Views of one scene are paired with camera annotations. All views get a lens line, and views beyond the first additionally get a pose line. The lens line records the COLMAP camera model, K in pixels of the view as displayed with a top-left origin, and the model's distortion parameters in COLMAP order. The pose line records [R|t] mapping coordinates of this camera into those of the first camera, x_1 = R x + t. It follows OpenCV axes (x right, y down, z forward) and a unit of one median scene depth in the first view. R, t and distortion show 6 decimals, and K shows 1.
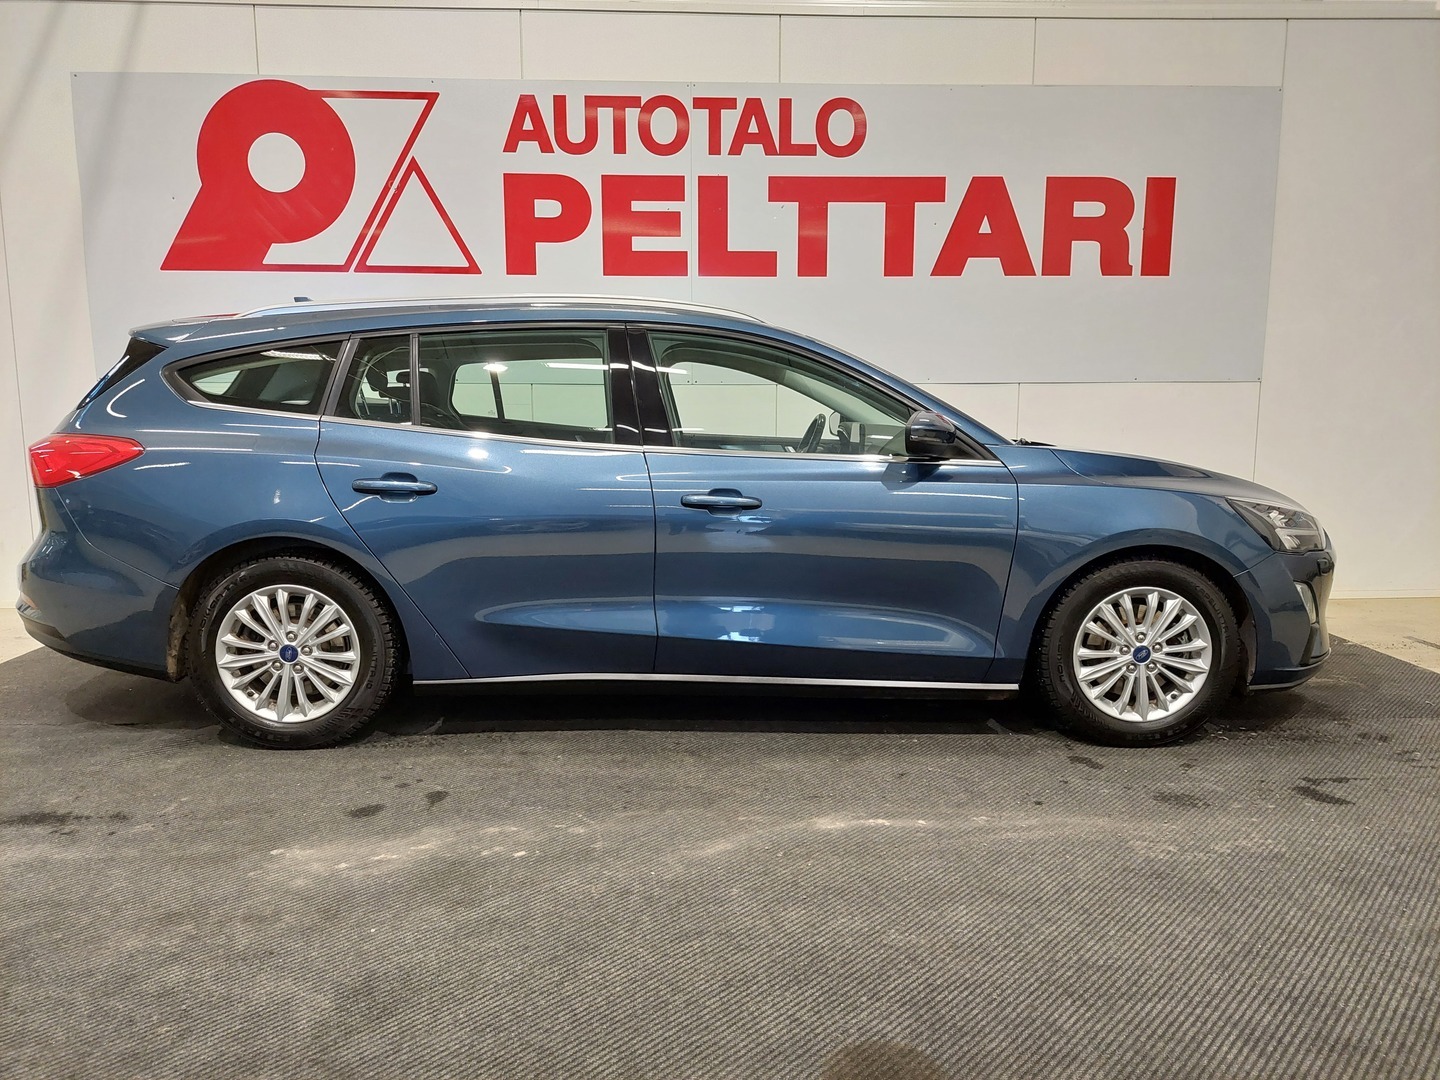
lens RADIAL K [[1048.1, 0, 724.3], [0, 1048.1, 538.2], [0, 0, 1]] dist [0.077666, -0.068581]
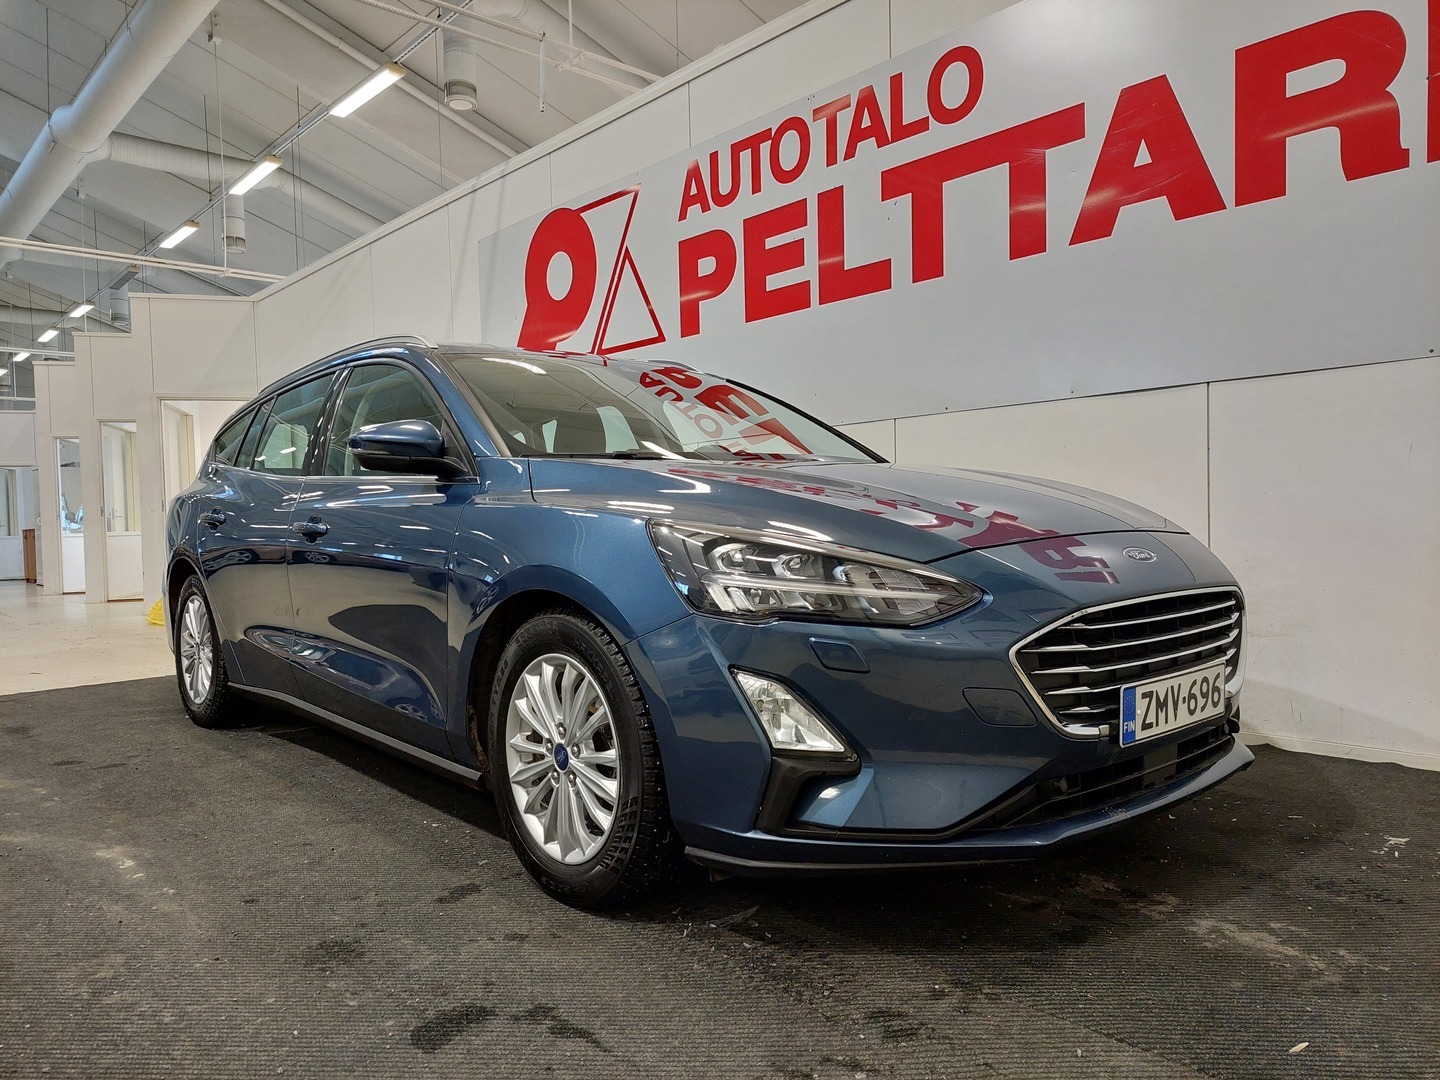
lens RADIAL K [[1031.1, 0, 716.3], [0, 1031.1, 566.1], [0, 0, 1]] dist [0.006239, 0.000228]
pose [[0.636022, 0.017086, -0.771482, 0.593613], [-0.072641, 0.996641, -0.037813, 0.005667], [0.768244, 0.080091, 0.635127, 0.414675]]
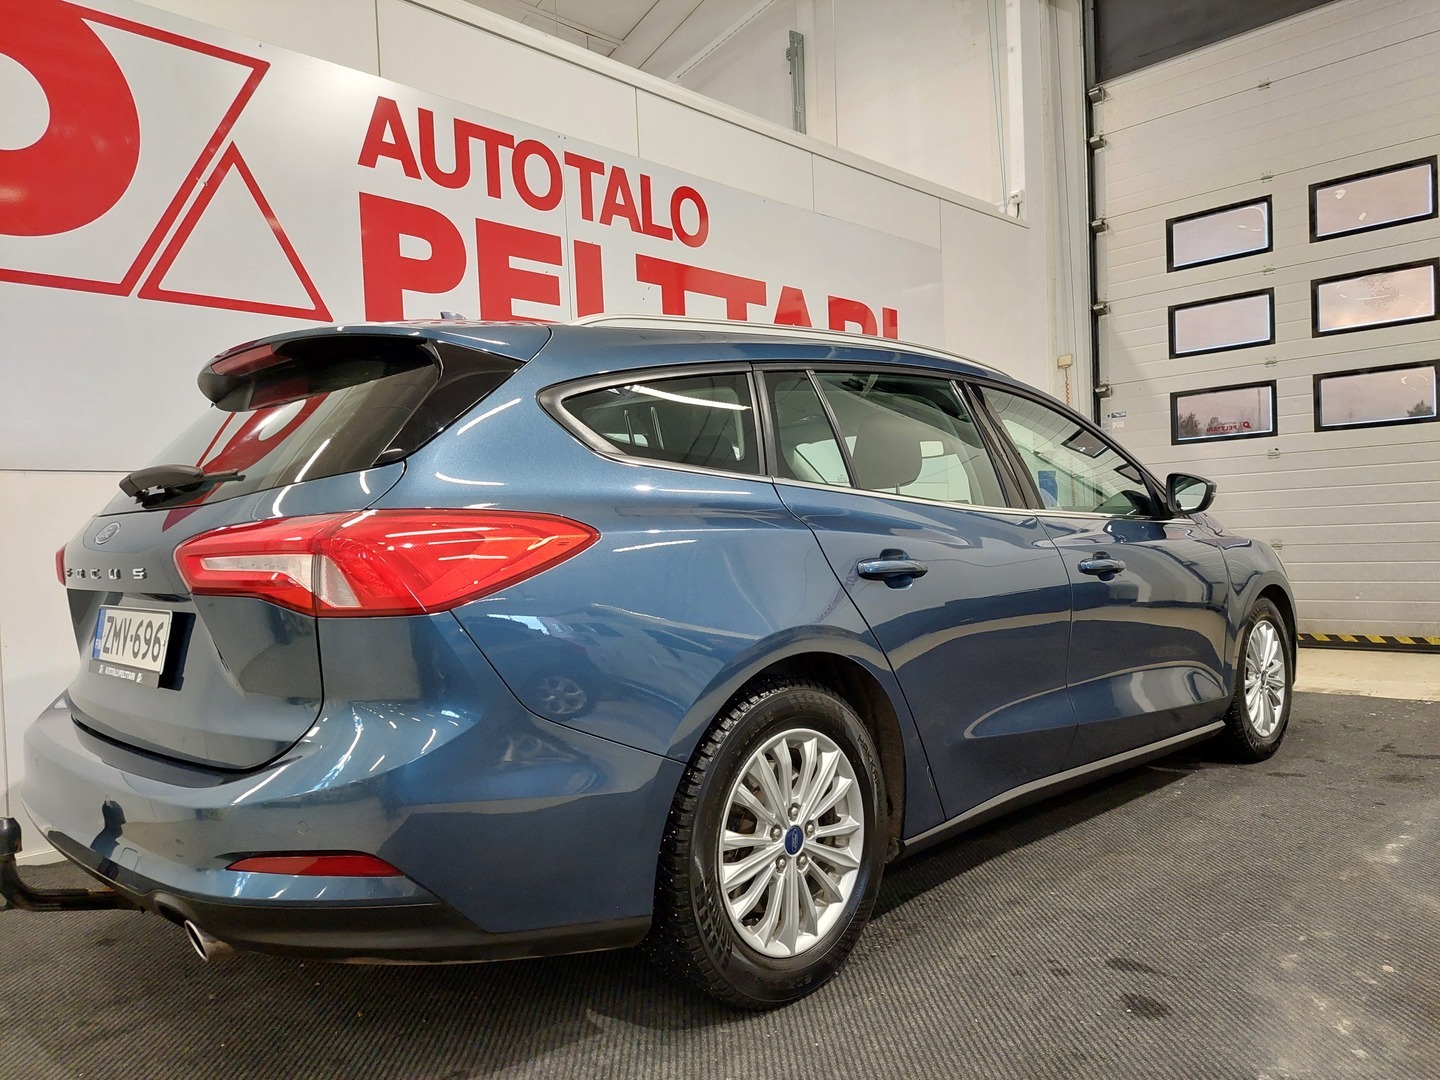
lens RADIAL K [[1032.2, 0, 728.9], [0, 1032.2, 552.7], [0, 0, 1]] dist [0.061687, -0.065285]
pose [[0.724353, -0.042204, 0.688137, -0.529164], [0.125599, 0.989500, -0.071522, -0.013682], [-0.677892, 0.138237, 0.722048, 0.339041]]
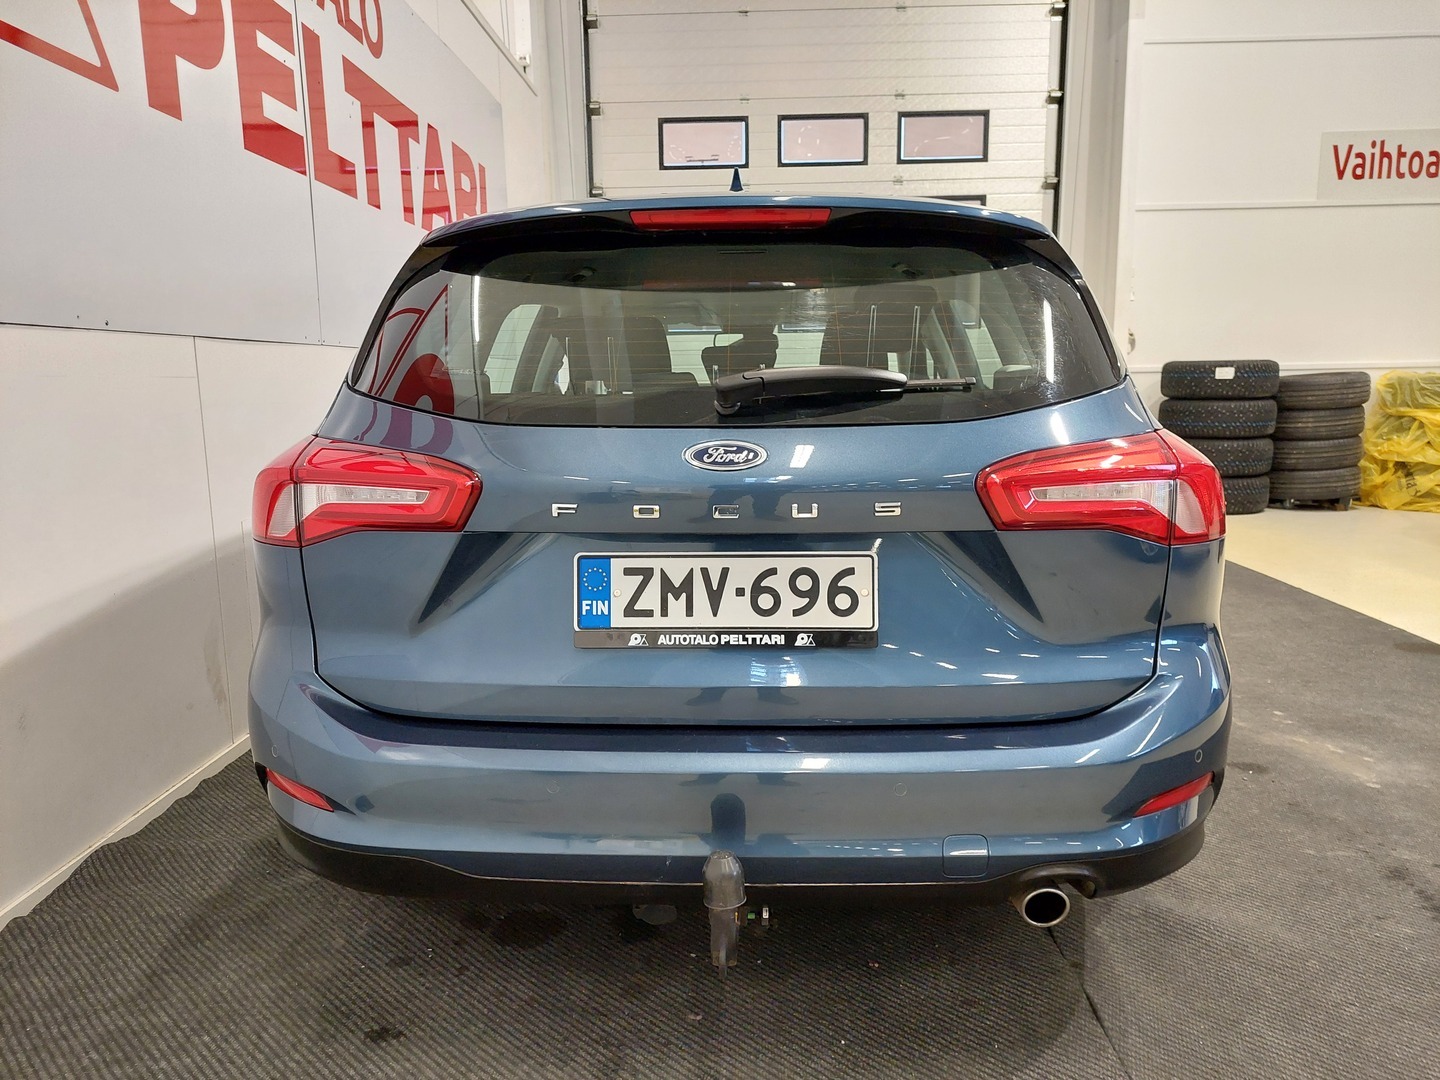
lens RADIAL K [[1032.2, 0, 728.9], [0, 1032.2, 552.7], [0, 0, 1]] dist [0.061687, -0.065285]
pose [[0.069893, -0.168237, 0.983266, -0.696400], [0.137879, 0.977845, 0.157508, -0.089216], [-0.987980, 0.124563, 0.091541, 0.723453]]
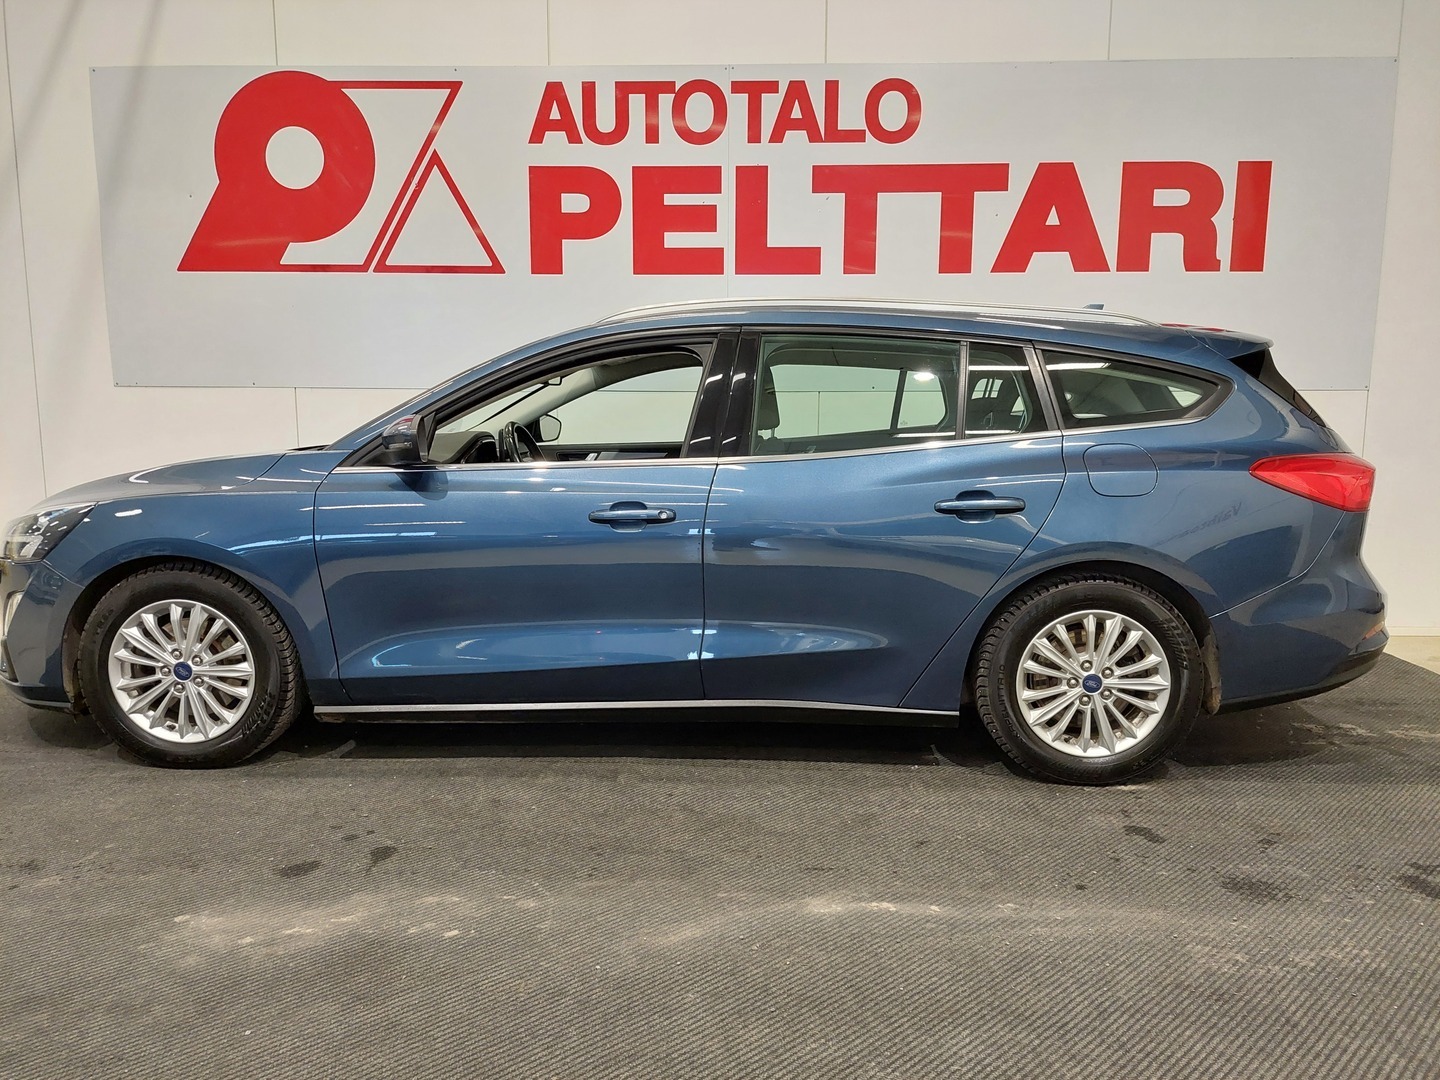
lens RADIAL K [[1053.6, 0, 727.4], [0, 1053.6, 548.5], [0, 0, 1]] dist [0.055389, -0.033687]
pose [[0.997078, 0.014162, -0.075067, 0.042280], [-0.014289, 0.999897, -0.001155, -0.006957], [0.075042, 0.002224, 0.997178, 0.075234]]
